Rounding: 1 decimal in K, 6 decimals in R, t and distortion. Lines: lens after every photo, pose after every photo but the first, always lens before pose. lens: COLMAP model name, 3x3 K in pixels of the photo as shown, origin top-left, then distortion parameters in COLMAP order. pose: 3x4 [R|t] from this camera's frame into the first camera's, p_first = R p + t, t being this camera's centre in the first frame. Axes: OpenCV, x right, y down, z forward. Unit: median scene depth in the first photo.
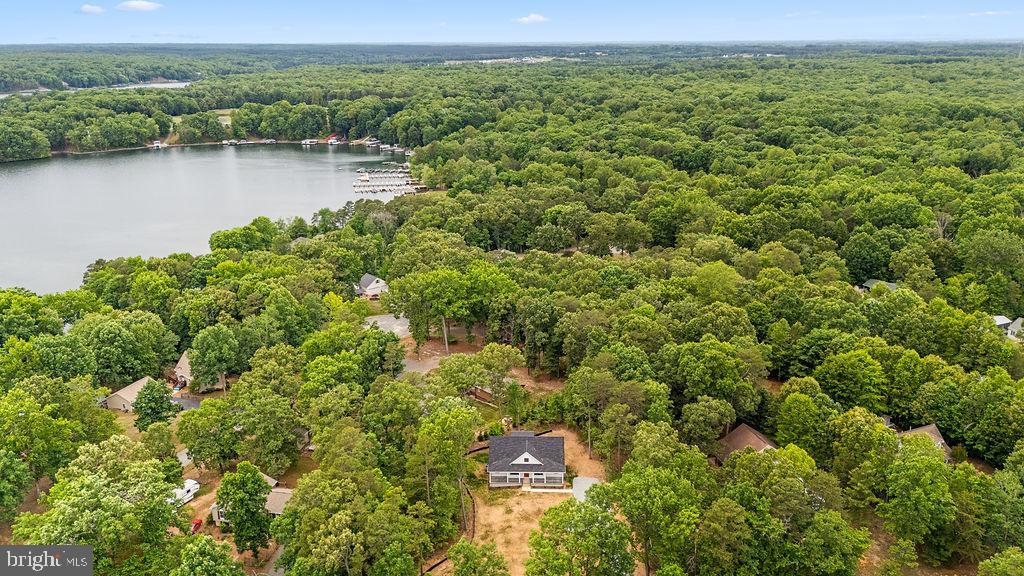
lens RADIAL K [[754.8, 0, 515.0], [0, 754.8, 285.0], [0, 0, 1]] dist [0.074964, -0.079864]
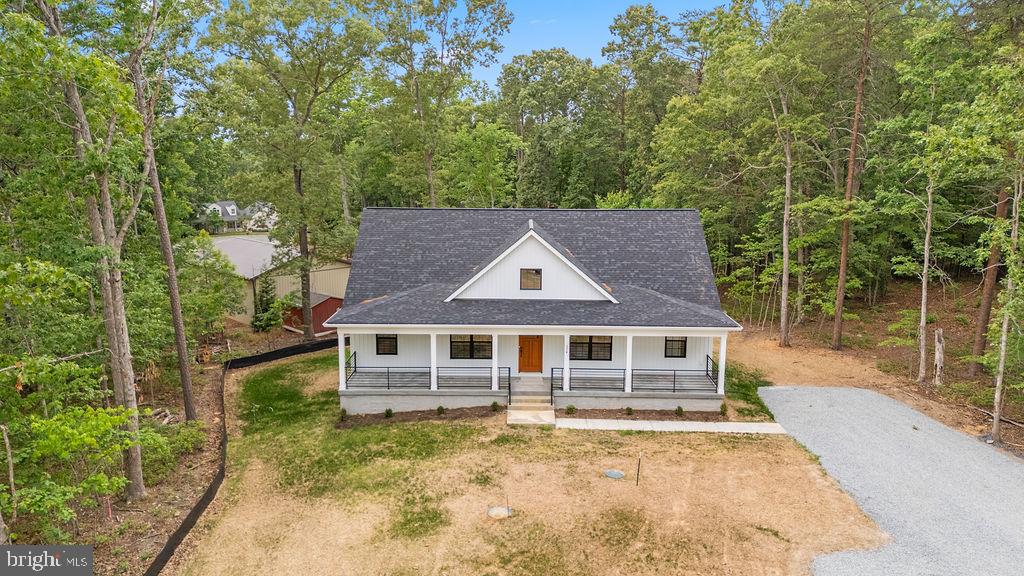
lens RADIAL K [[750.4, 0, 518.1], [0, 750.4, 287.4], [0, 0, 1]] dist [0.075818, -0.087375]
pose [[0.999702, 0.009870, 0.022306, 0.002643], [-0.007034, 0.992281, -0.123808, 0.092900], [-0.023355, 0.123615, 0.992055, 0.290677]]
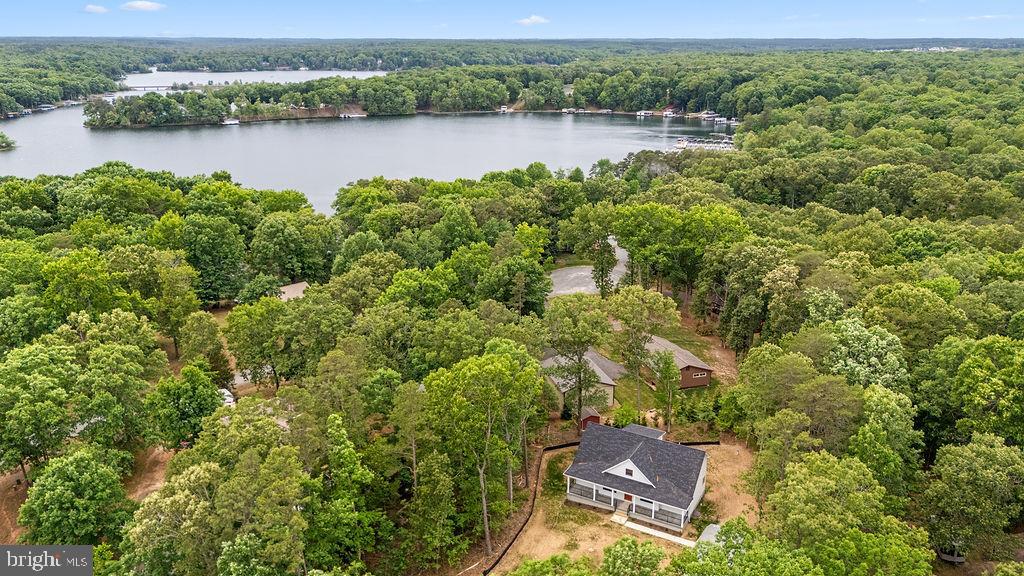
lens RADIAL K [[754.8, 0, 515.0], [0, 754.8, 285.0], [0, 0, 1]] dist [0.074964, -0.079864]
pose [[0.890860, 0.145015, -0.430510, 0.062188], [-0.141919, 0.989090, 0.039494, 0.026312], [0.431541, 0.025914, 0.901721, 0.148998]]
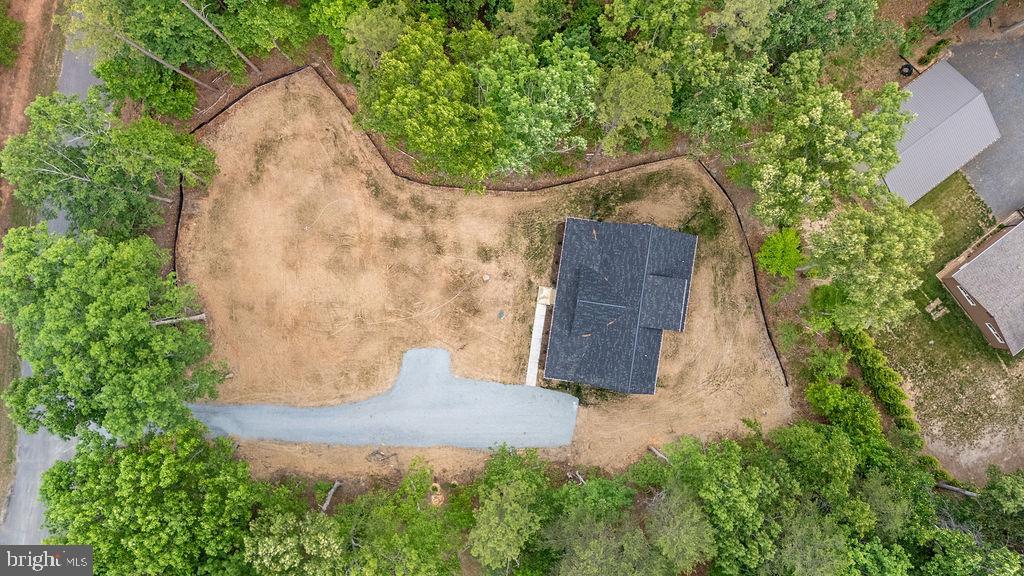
lens RADIAL K [[750.4, 0, 518.1], [0, 750.4, 287.4], [0, 0, 1]] dist [0.075818, -0.087375]
pose [[-0.112258, 0.993595, 0.012953, 0.001865], [-0.286864, -0.044885, 0.956919, -0.072392], [0.951371, 0.103706, 0.290065, 0.299421]]
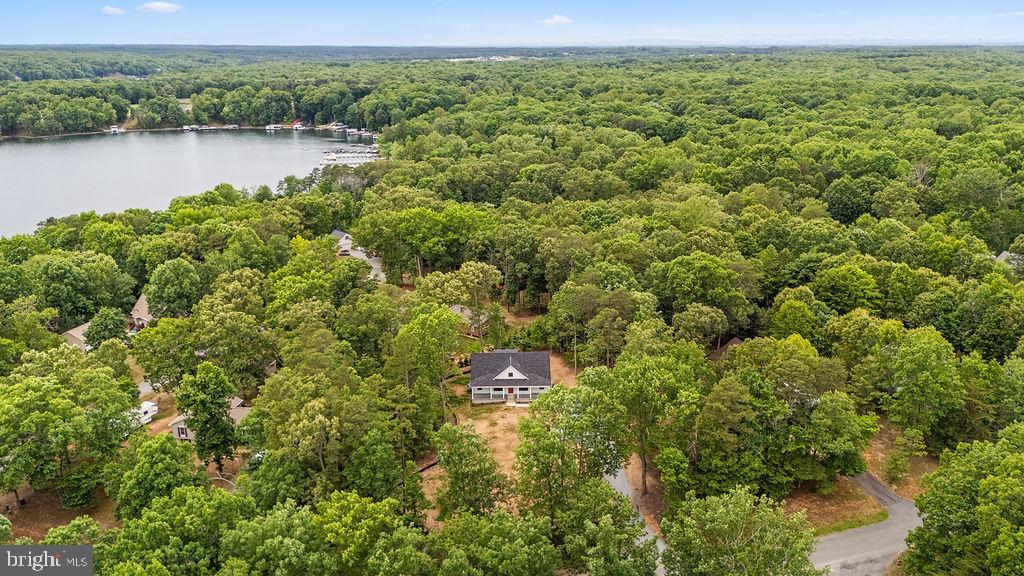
lens RADIAL K [[757.2, 0, 515.0], [0, 757.2, 285.3], [0, 0, 1]] dist [0.078668, -0.087720]
pose [[0.999144, -0.009838, 0.040178, -0.005947], [0.009958, 0.999946, -0.002809, 0.043986], [-0.040148, 0.003207, 0.999189, 0.019322]]
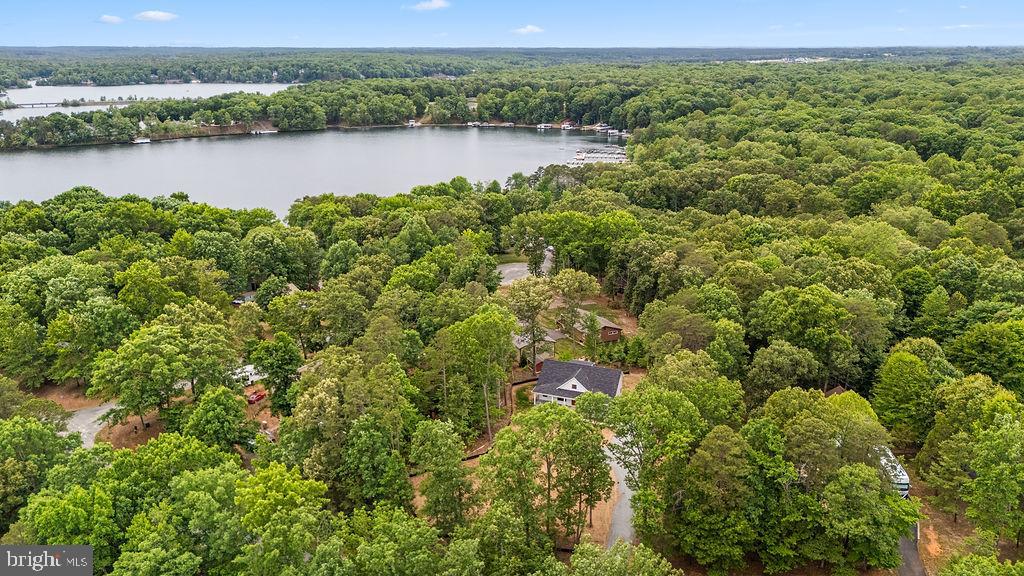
lens RADIAL K [[750.4, 0, 518.1], [0, 750.4, 287.4], [0, 0, 1]] dist [0.075818, -0.087375]
pose [[0.944989, 0.103230, -0.310386, 0.080822], [-0.103011, 0.994532, 0.017145, 0.036366], [0.310459, 0.015771, 0.950456, 0.035479]]
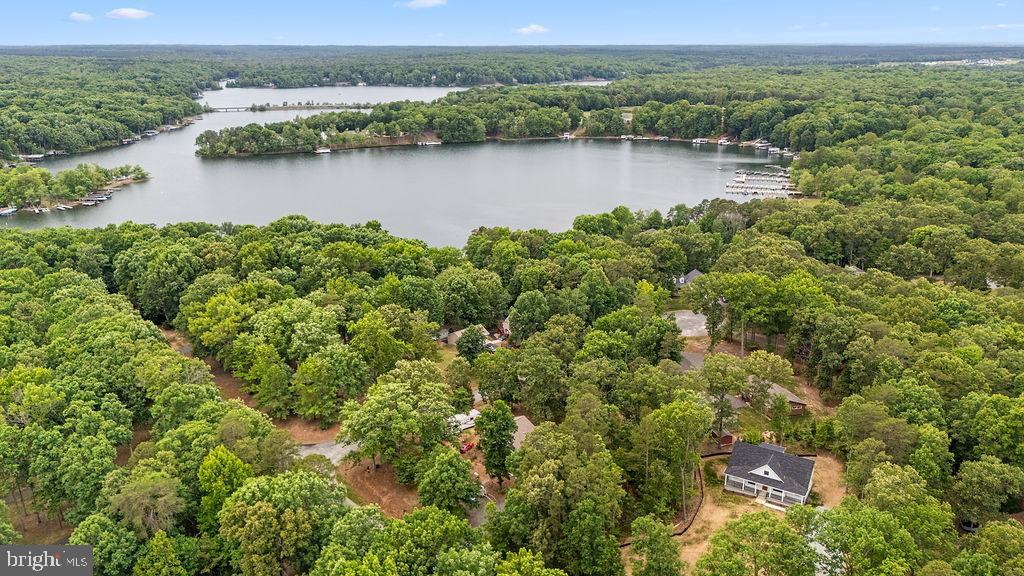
lens RADIAL K [[750.4, 0, 518.1], [0, 750.4, 287.4], [0, 0, 1]] dist [0.075818, -0.087375]
pose [[0.868008, 0.156272, -0.471318, 0.057587], [-0.154634, 0.987058, 0.042489, 0.001645], [0.471858, 0.036001, 0.880939, -0.004783]]
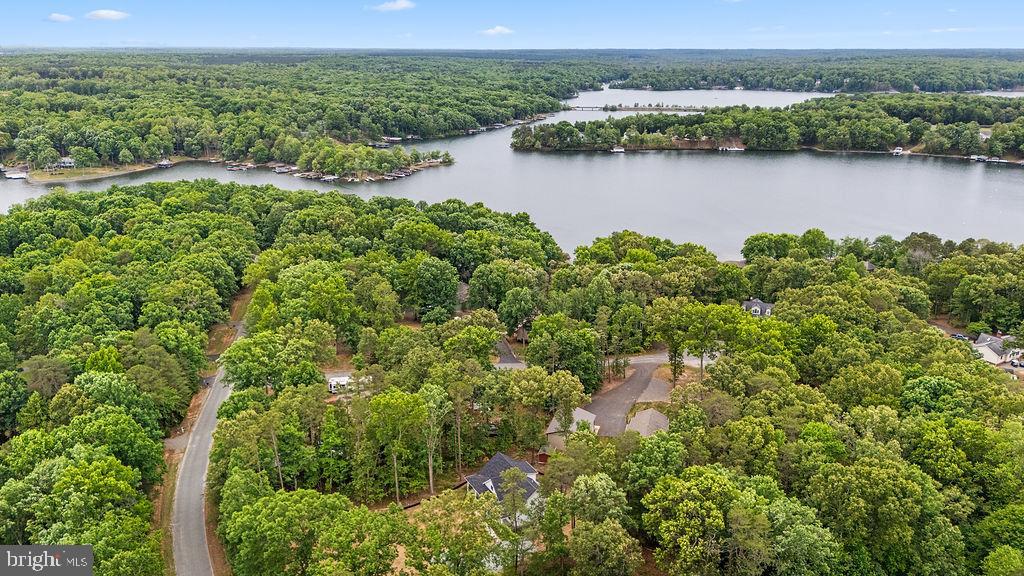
lens RADIAL K [[743.4, 0, 518.5], [0, 743.4, 288.4], [0, 0, 1]] dist [0.076046, -0.088914]
pose [[0.508131, 0.271748, -0.817286, 0.264852], [-0.269454, 0.951443, 0.148828, -0.056166], [0.818045, 0.144597, 0.556682, 0.167003]]
